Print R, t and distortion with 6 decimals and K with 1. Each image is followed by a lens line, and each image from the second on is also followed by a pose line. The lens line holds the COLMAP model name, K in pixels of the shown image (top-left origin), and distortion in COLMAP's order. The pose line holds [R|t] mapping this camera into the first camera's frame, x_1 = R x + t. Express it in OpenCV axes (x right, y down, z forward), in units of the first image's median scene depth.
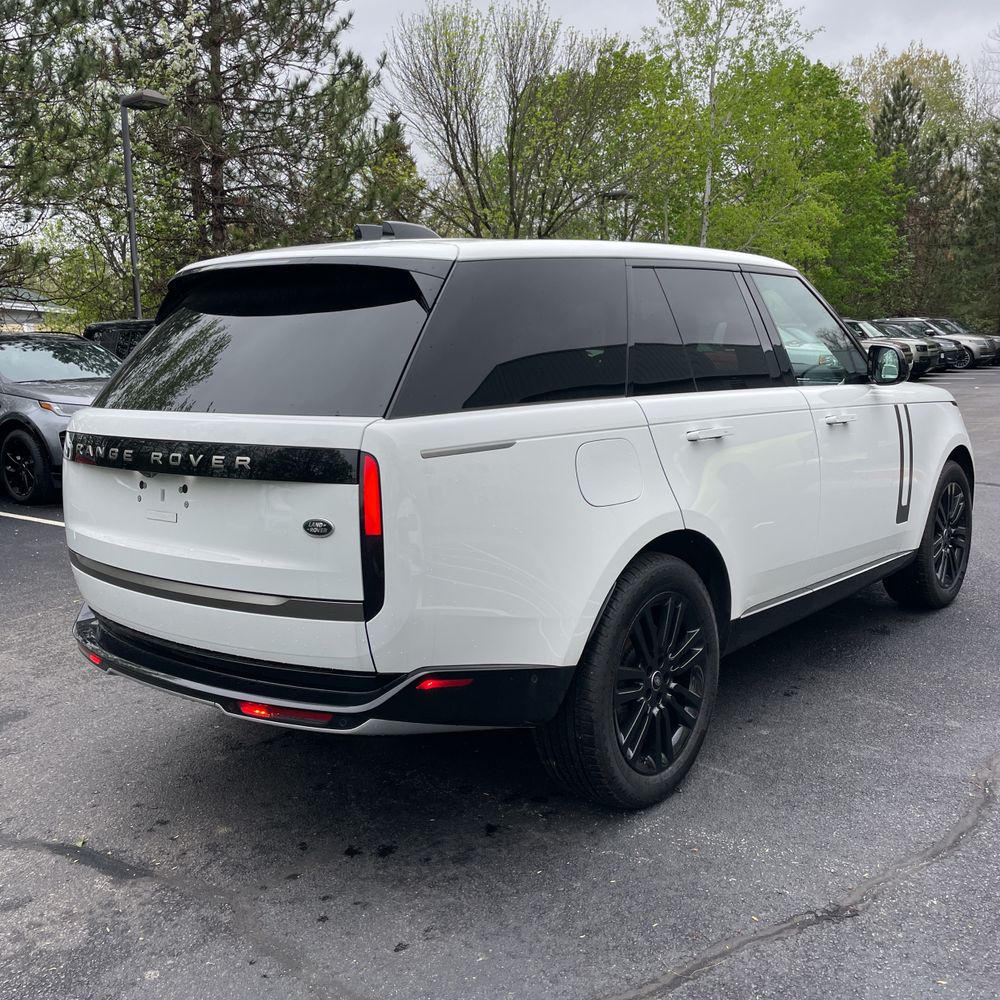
lens RADIAL K [[1047.7, 0, 501.7], [0, 1047.7, 479.4], [0, 0, 1]] dist [0.095155, -0.164634]
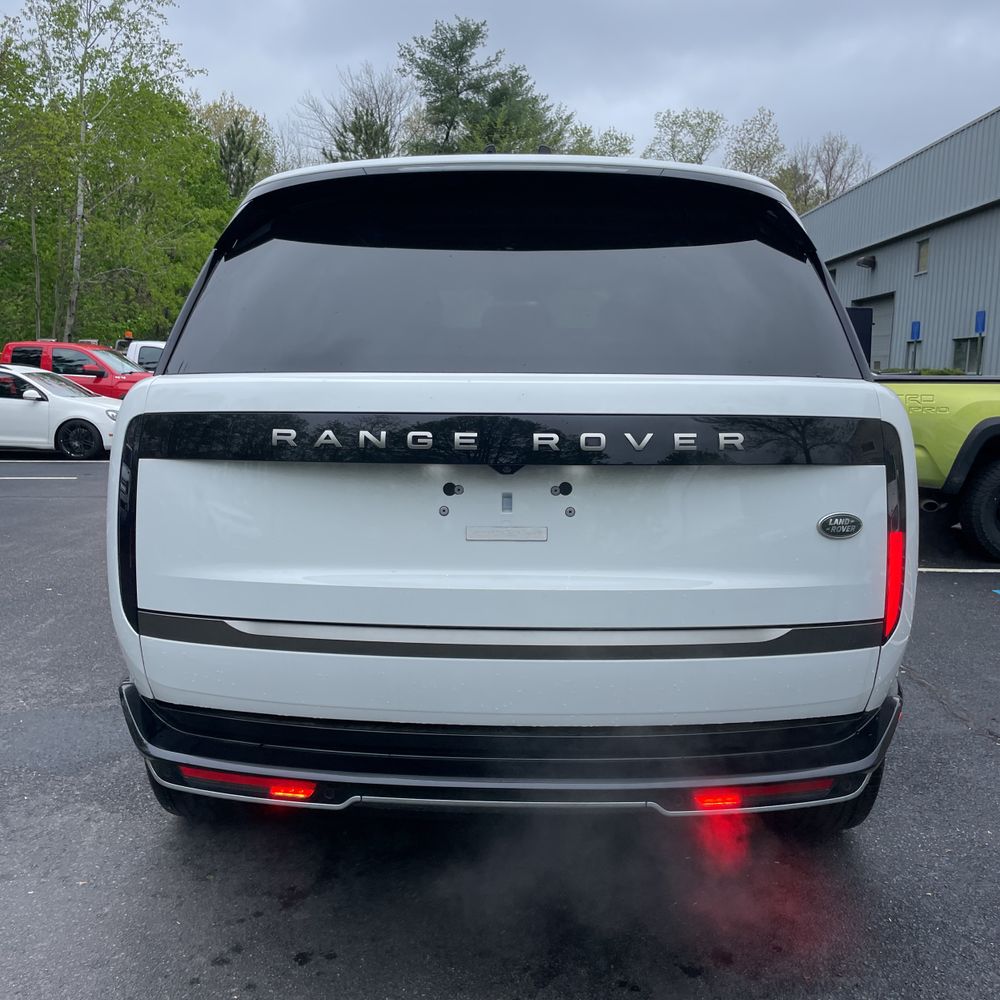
lens RADIAL K [[1047.7, 0, 501.7], [0, 1047.7, 479.4], [0, 0, 1]] dist [0.095155, -0.164634]
pose [[0.801706, -0.032955, 0.596810, -0.715388], [0.053716, 0.998411, -0.017026, 0.012013], [-0.595300, 0.045708, 0.802202, 0.483771]]
